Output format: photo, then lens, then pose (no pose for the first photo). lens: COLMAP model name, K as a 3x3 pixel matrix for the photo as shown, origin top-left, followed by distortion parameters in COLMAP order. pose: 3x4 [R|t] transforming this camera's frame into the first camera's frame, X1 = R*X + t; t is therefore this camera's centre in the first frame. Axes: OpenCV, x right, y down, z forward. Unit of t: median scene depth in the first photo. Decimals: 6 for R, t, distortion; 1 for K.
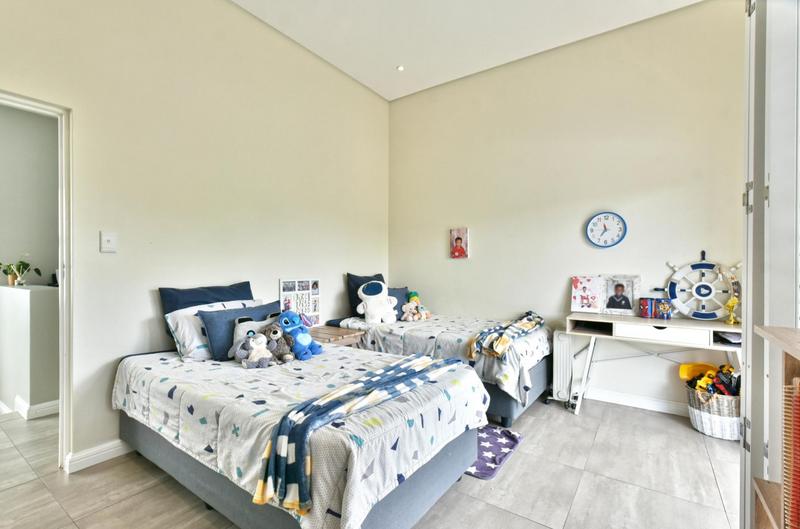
lens RADIAL K [[361.7, 0, 396.4], [0, 361.7, 267.8], [0, 0, 1]] dist [0.000147, -0.000522]
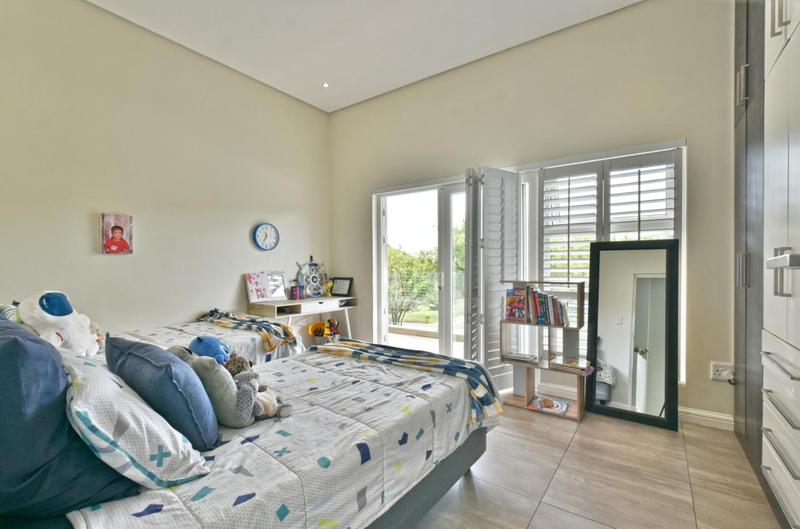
lens RADIAL K [[361.7, 0, 396.4], [0, 361.7, 267.8], [0, 0, 1]] dist [0.000147, -0.000522]
pose [[0.010119, -0.007227, 0.999923, -0.719170], [0.002124, 0.999972, 0.007206, -0.002265], [-0.999947, 0.002050, 0.010134, 0.521281]]
